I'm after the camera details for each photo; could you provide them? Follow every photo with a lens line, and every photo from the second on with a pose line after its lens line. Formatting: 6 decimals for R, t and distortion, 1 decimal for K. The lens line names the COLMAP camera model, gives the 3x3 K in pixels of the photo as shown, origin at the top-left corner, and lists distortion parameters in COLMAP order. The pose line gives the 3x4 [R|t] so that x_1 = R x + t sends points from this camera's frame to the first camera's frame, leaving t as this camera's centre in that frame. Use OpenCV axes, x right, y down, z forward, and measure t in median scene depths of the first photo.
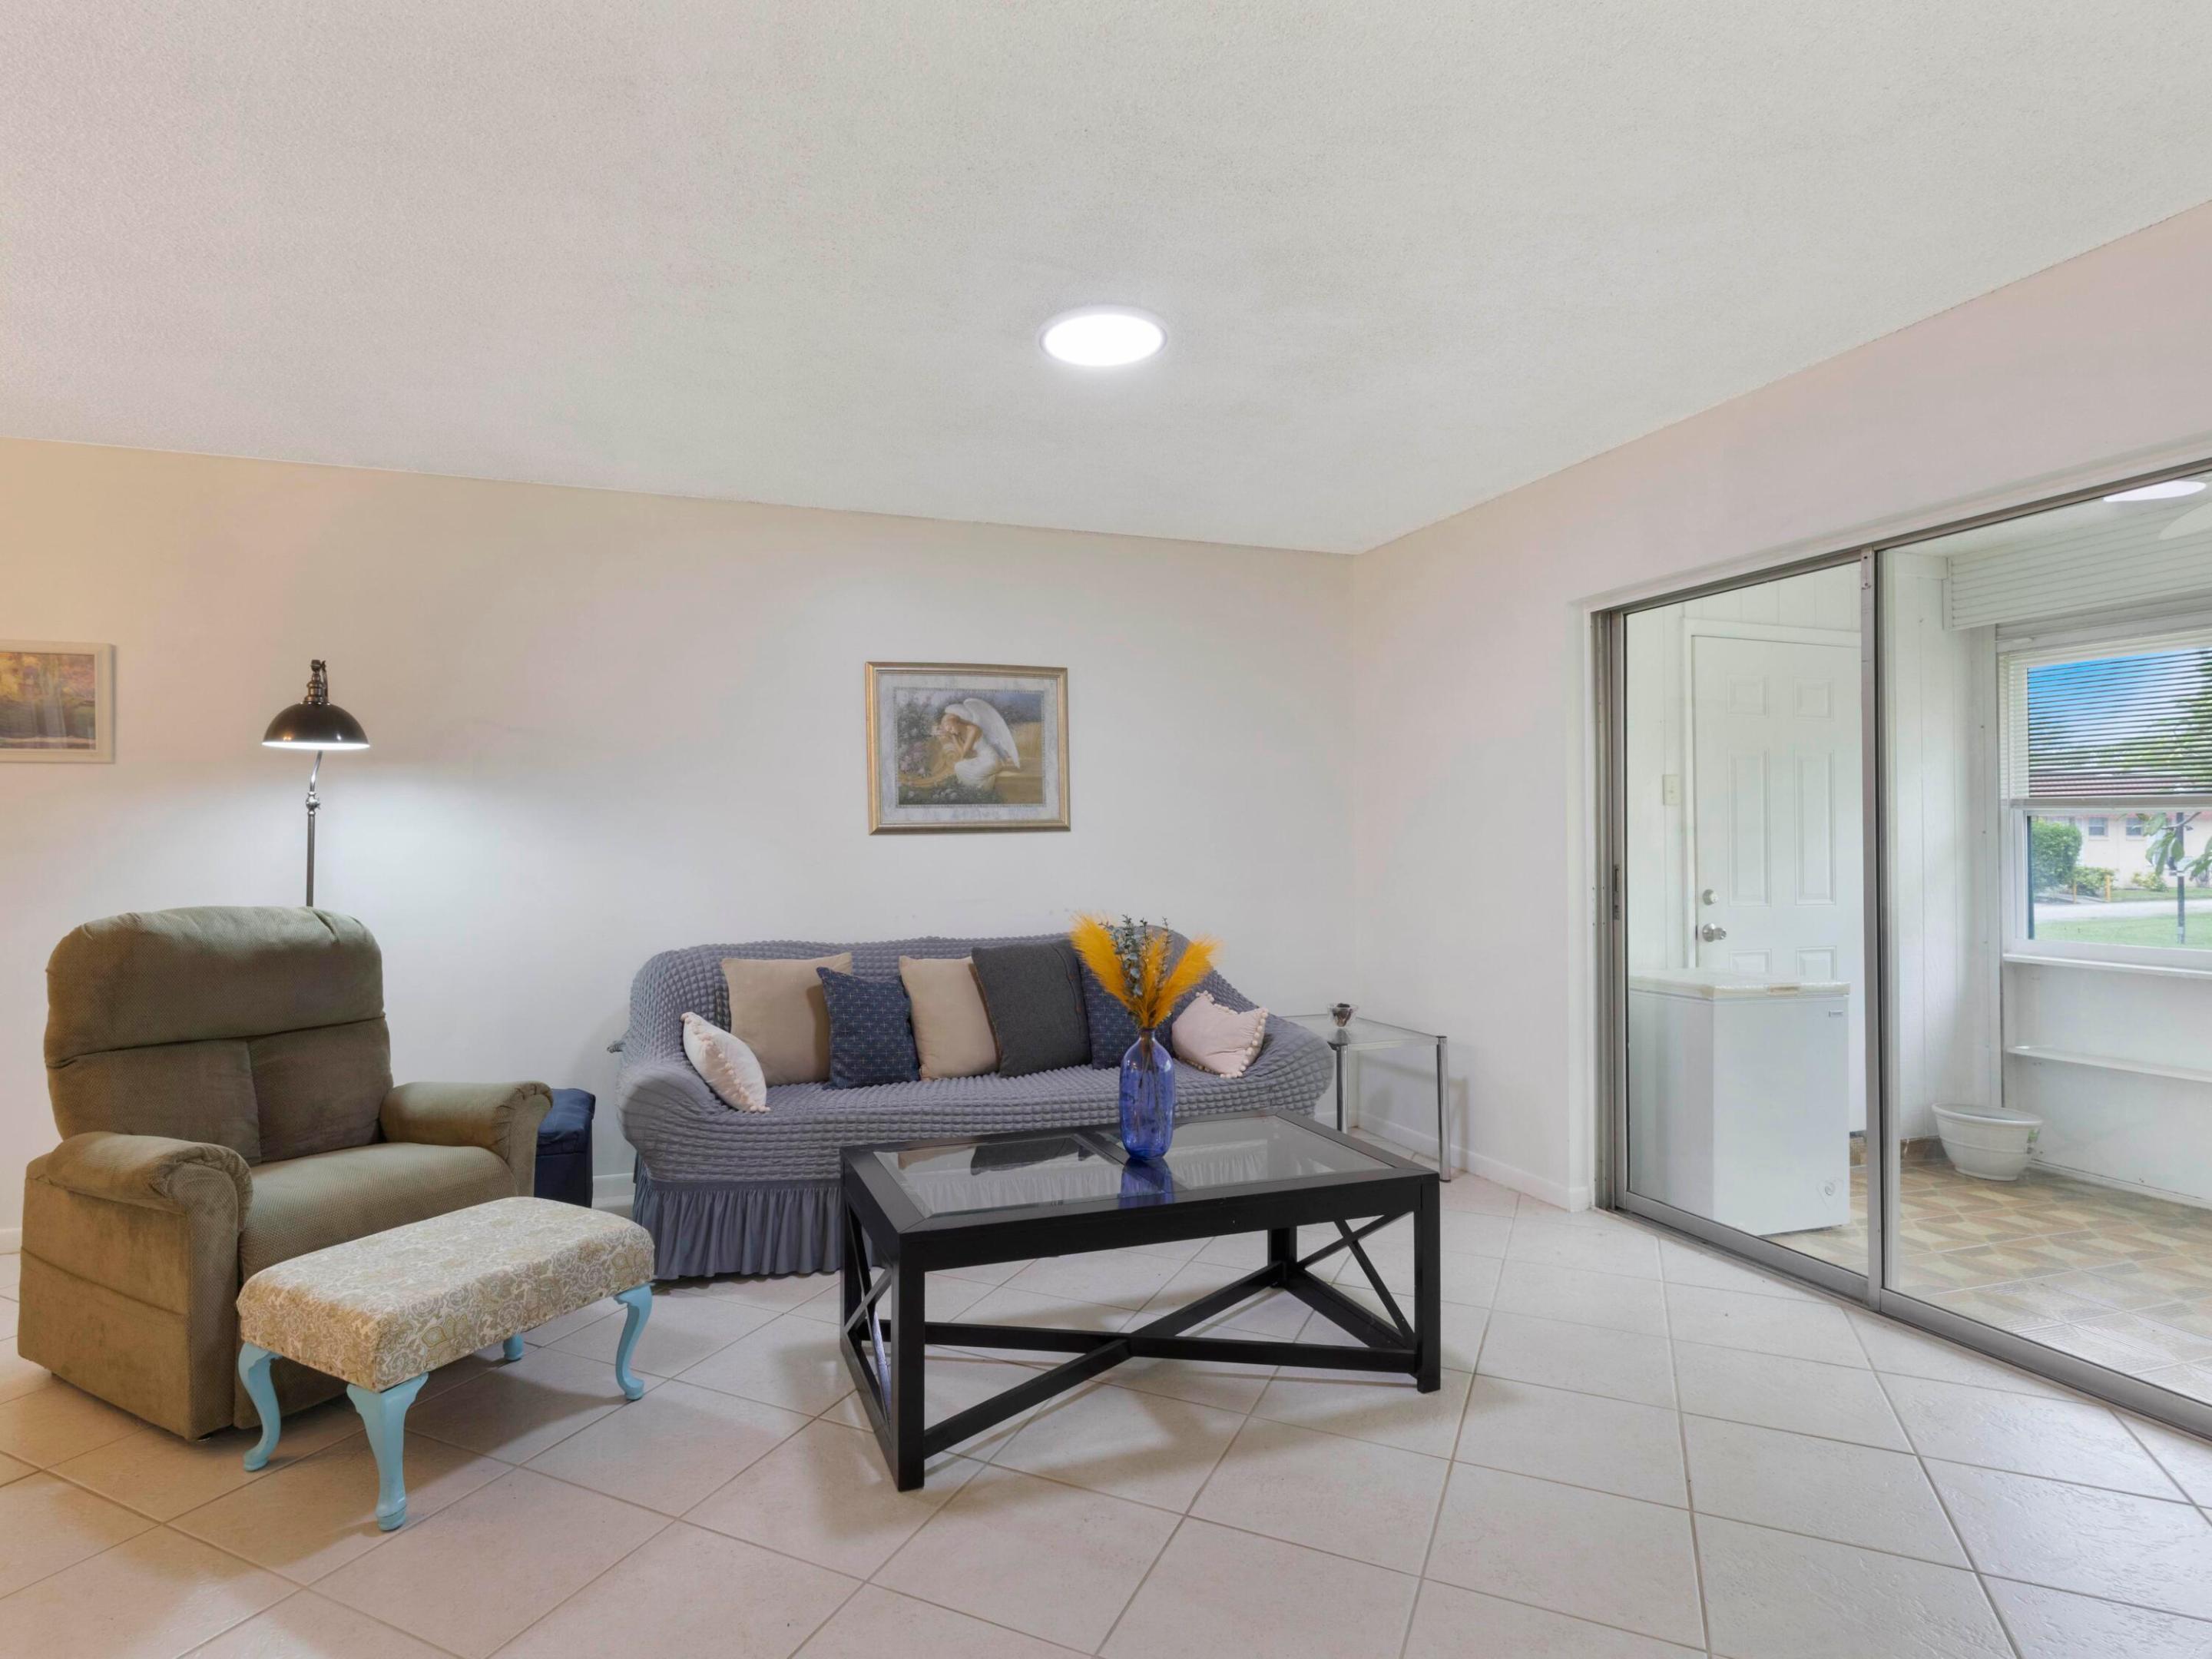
lens RADIAL K [[1126.8, 0, 1051.9], [0, 1126.8, 833.9], [0, 0, 1]] dist [-0.000508, 0.000102]
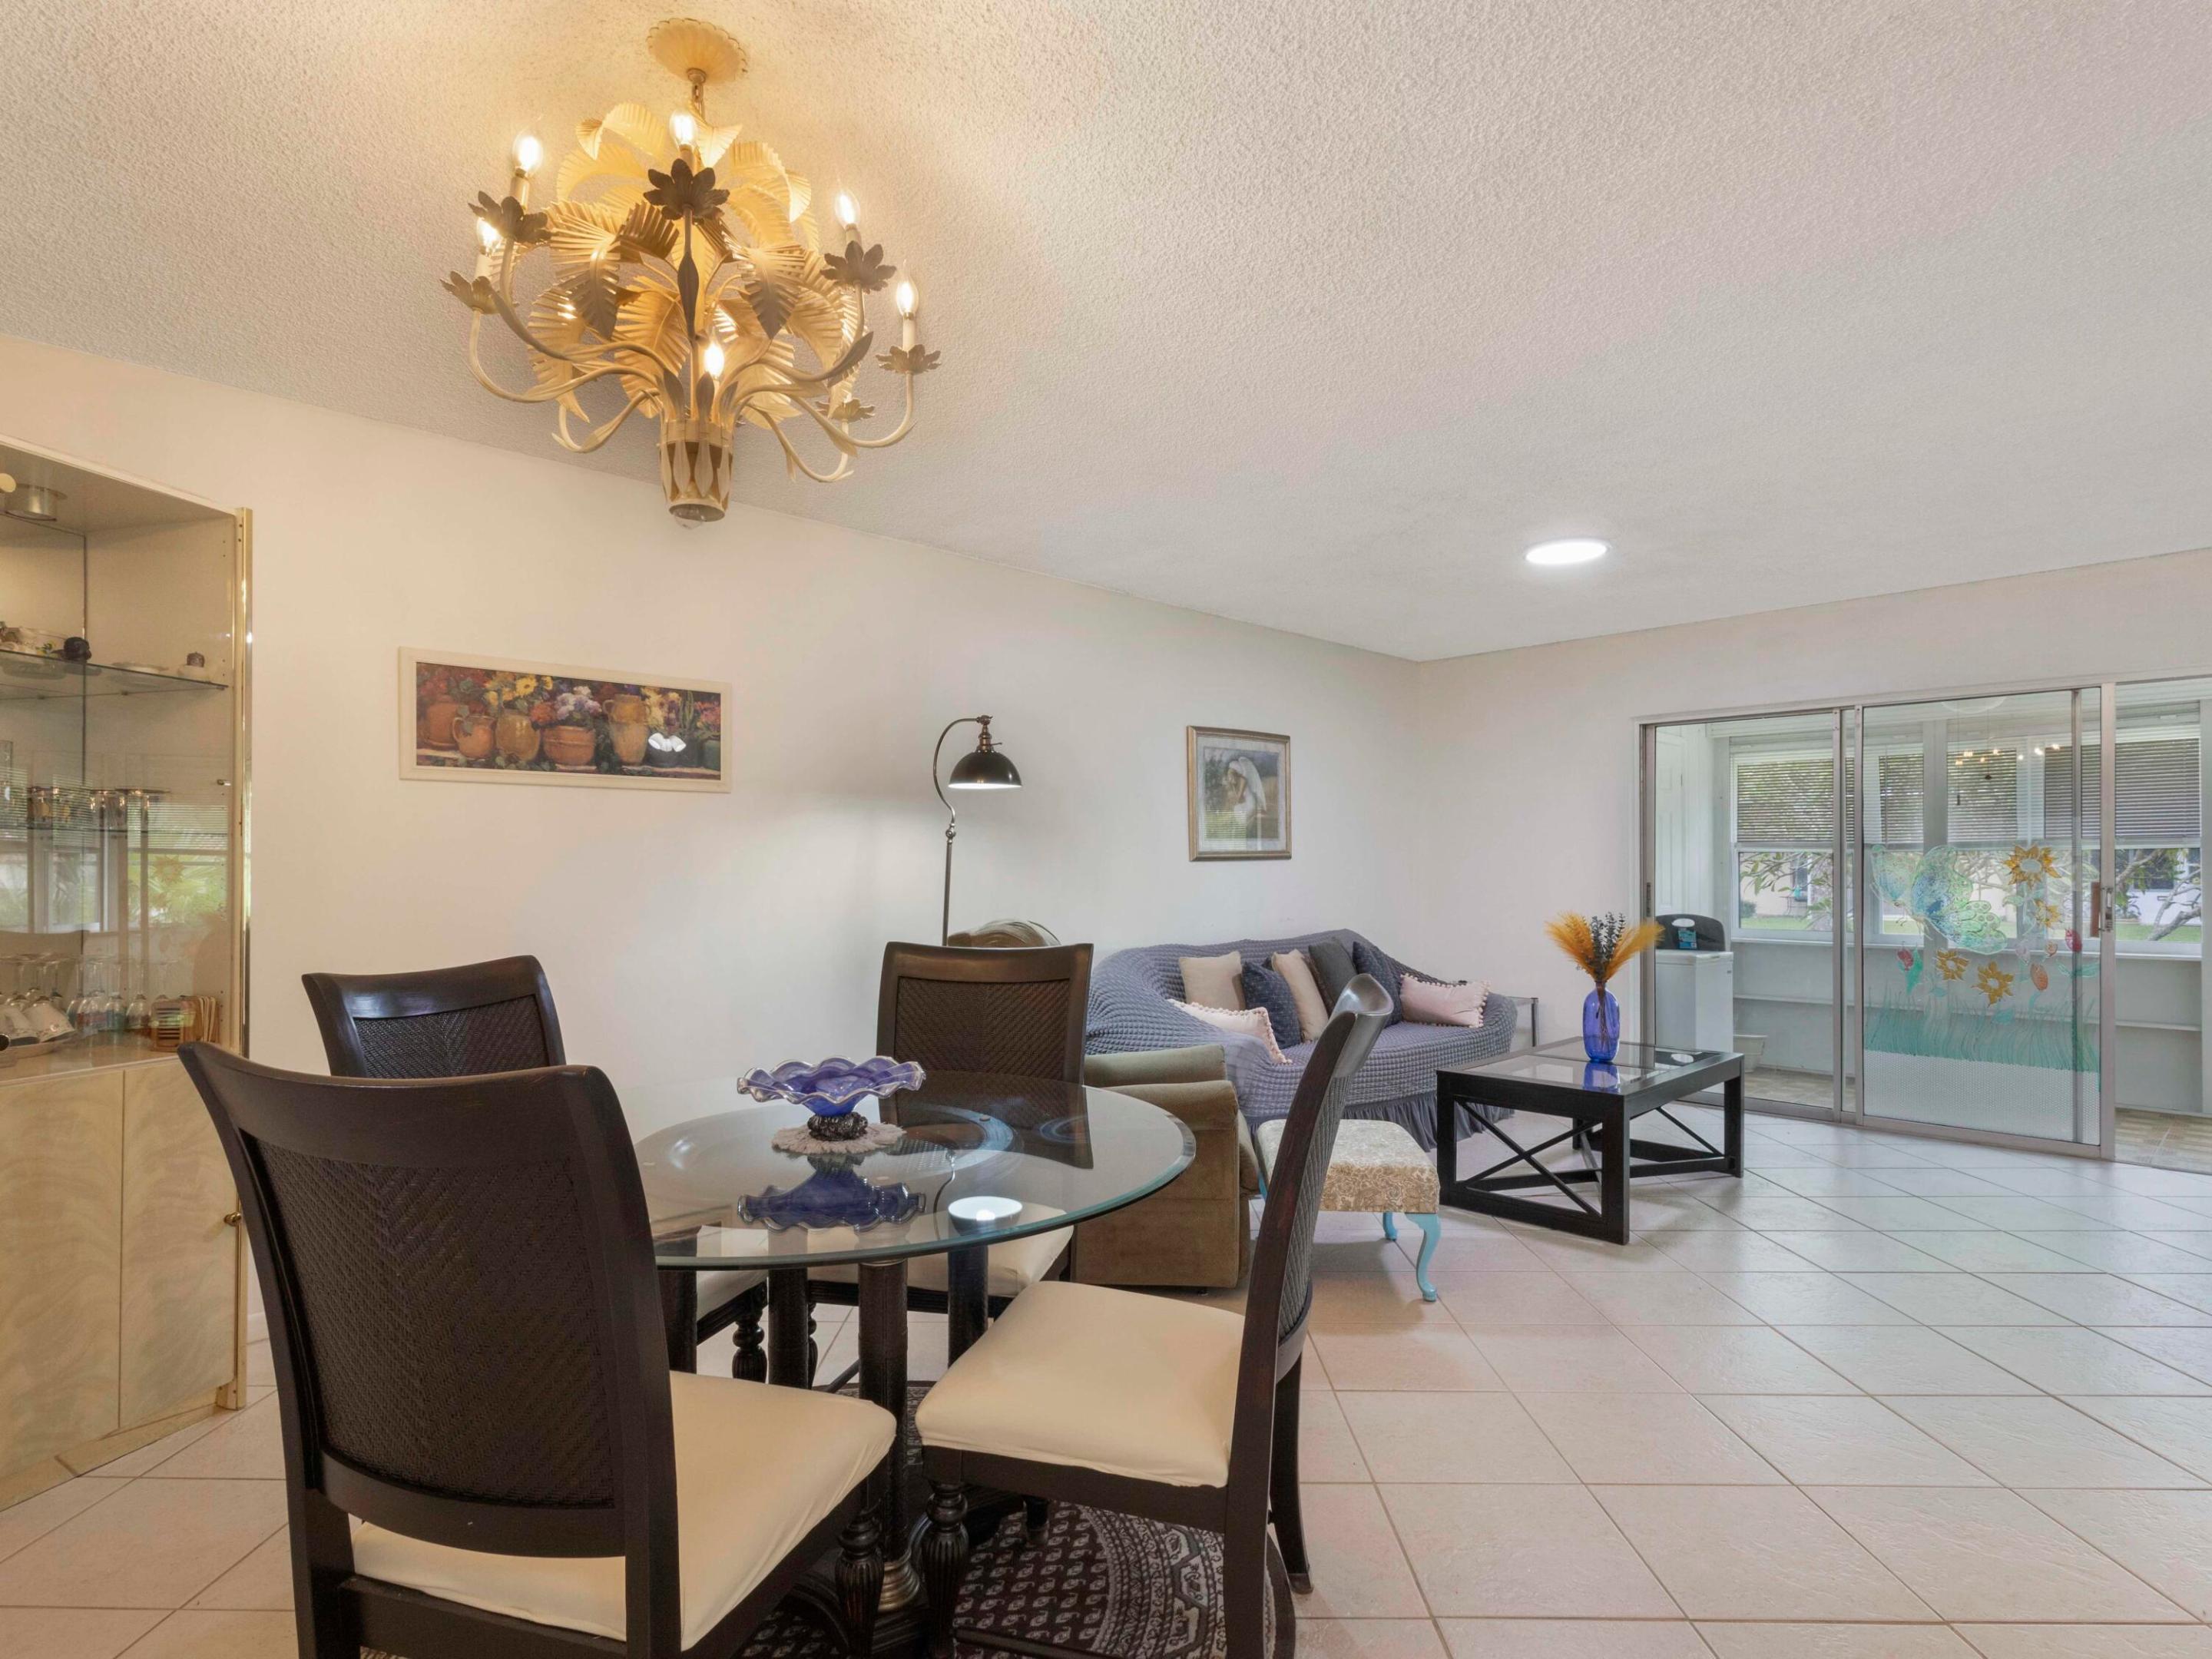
lens RADIAL K [[1110.2, 0, 1098.3], [0, 1110.2, 862.1], [0, 0, 1]] dist [-0.002961, 0.000745]
pose [[0.913050, 0.005421, 0.407811, -0.769502], [-0.006296, 0.999980, 0.000804, 0.001311], [-0.407798, -0.003302, 0.913066, -0.106973]]
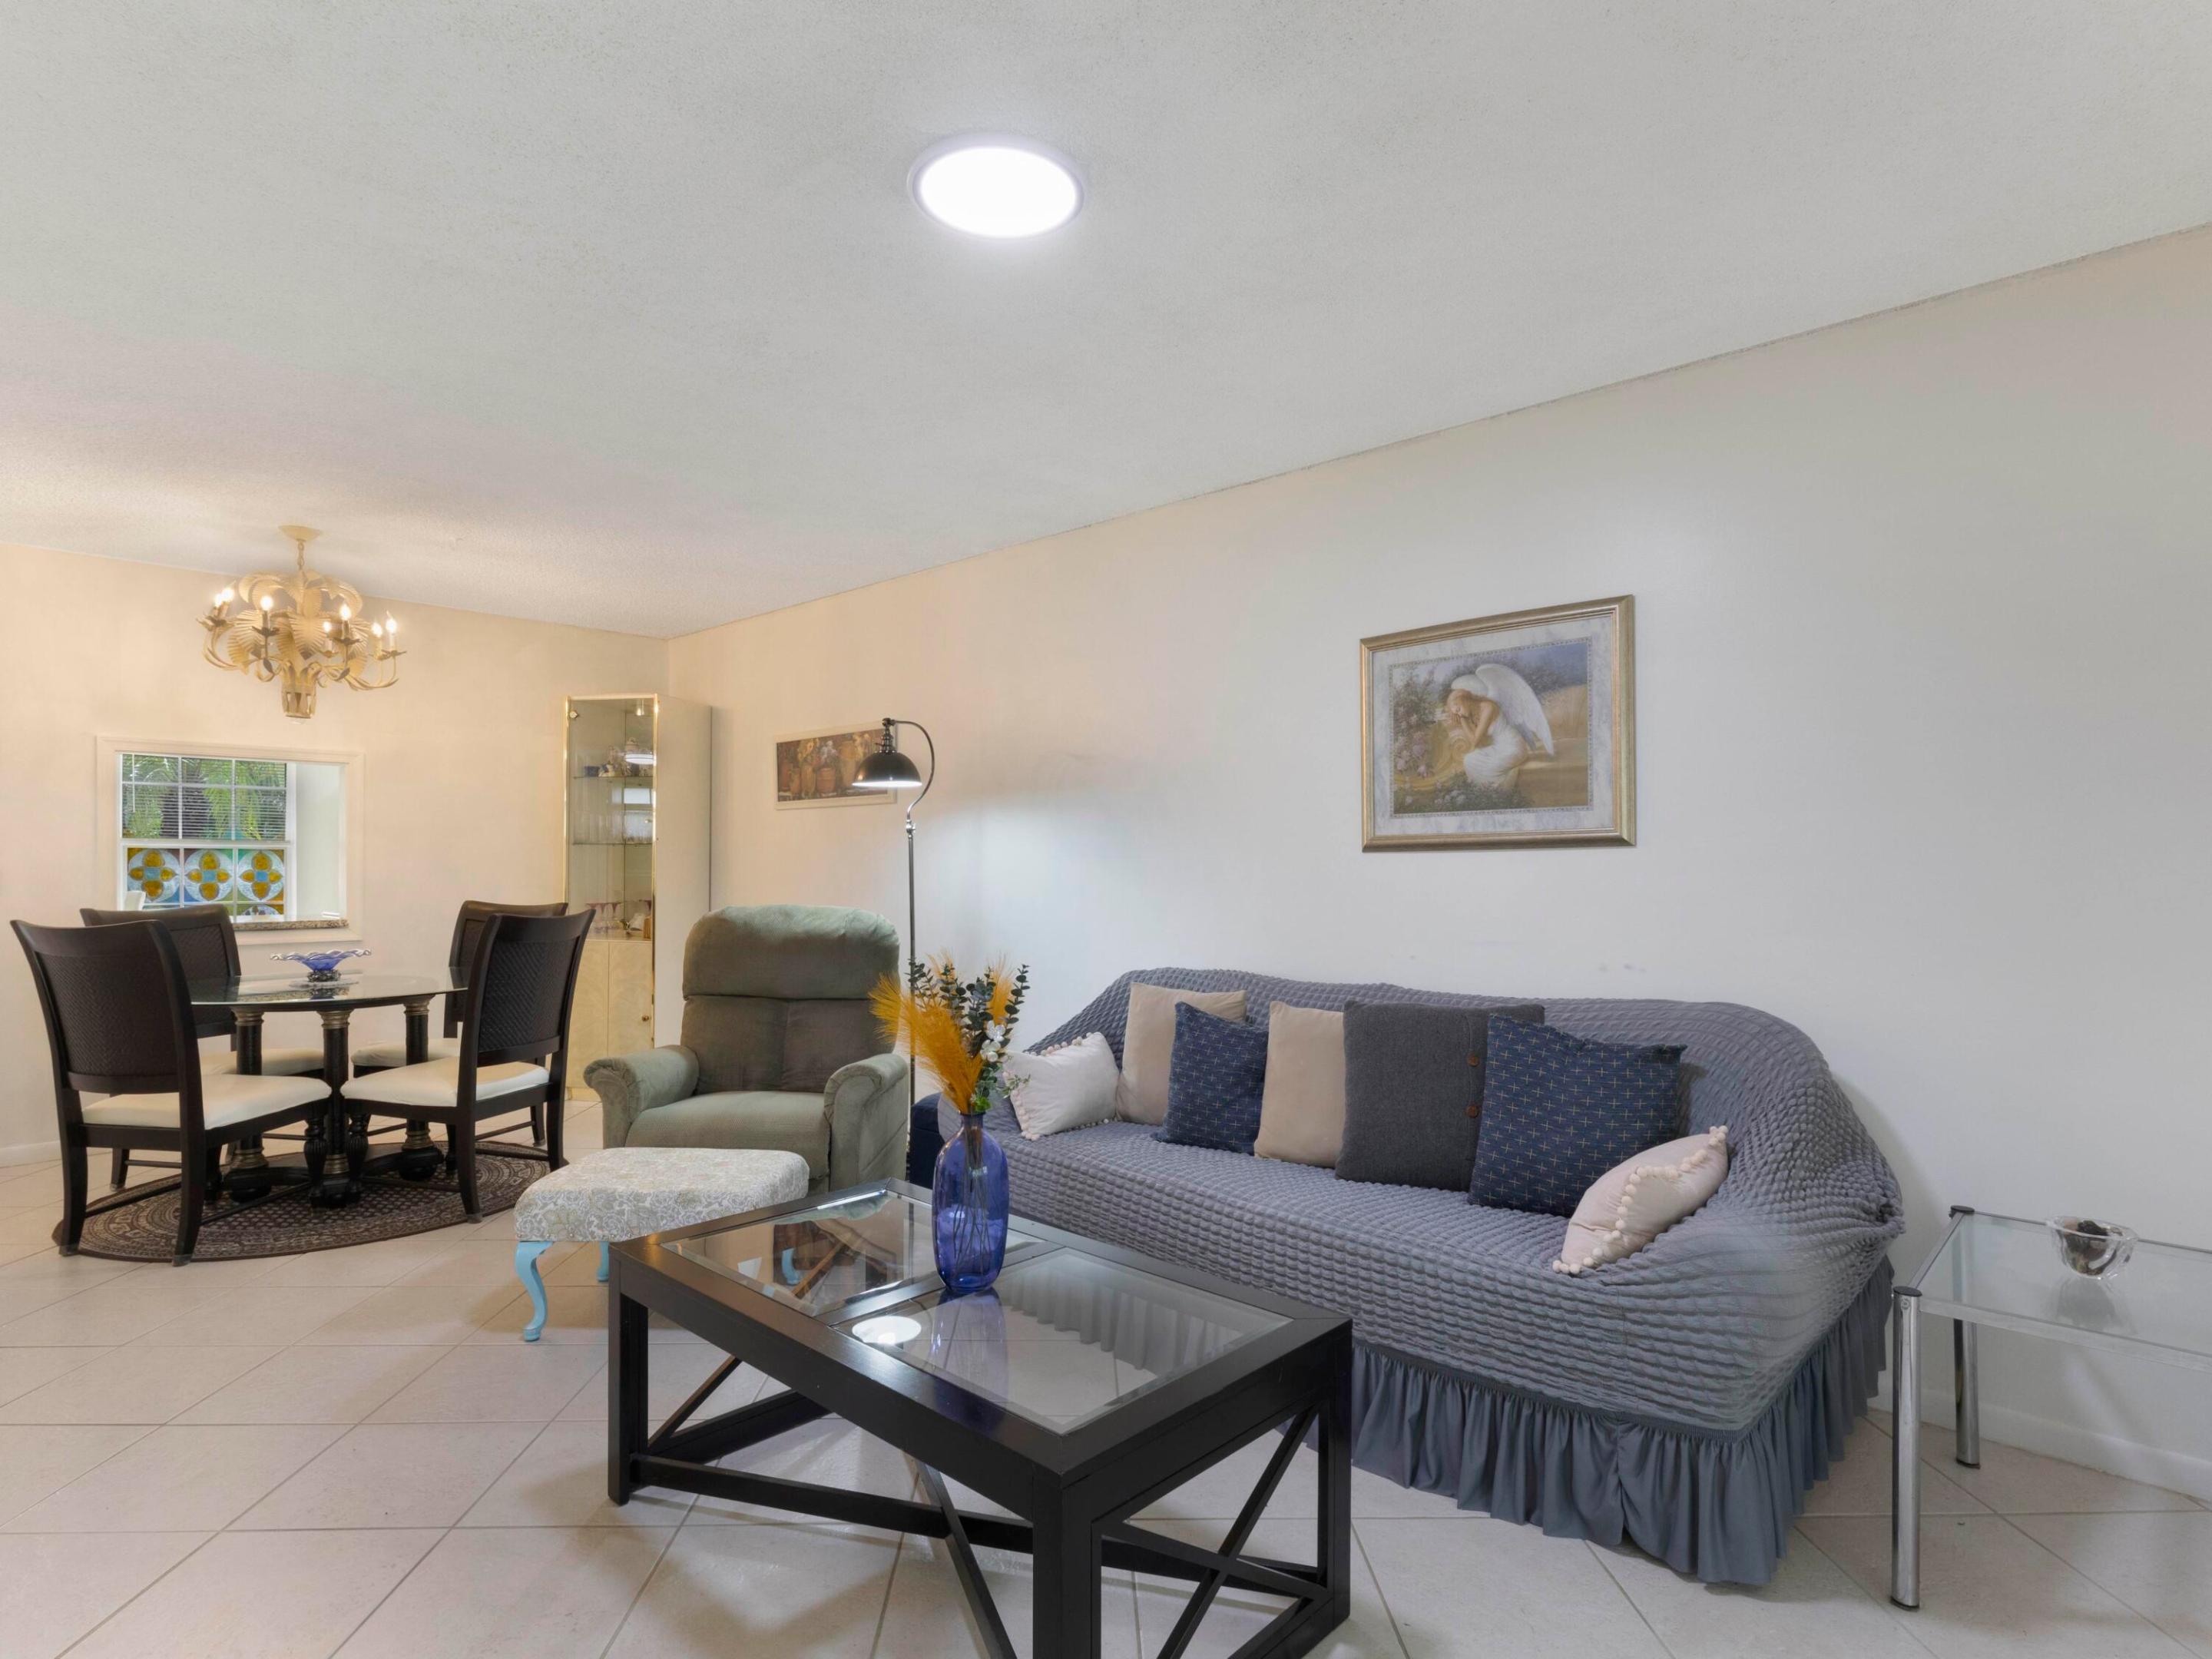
lens RADIAL K [[1196.4, 0, 1136.9], [0, 1196.4, 856.4], [0, 0, 1]] dist [0.007021, -0.001158]
pose [[0.473851, 0.001856, -0.880603, 0.518960], [0.002927, 0.999989, 0.003683, 0.000182], [0.880600, -0.004323, 0.473841, 0.447840]]
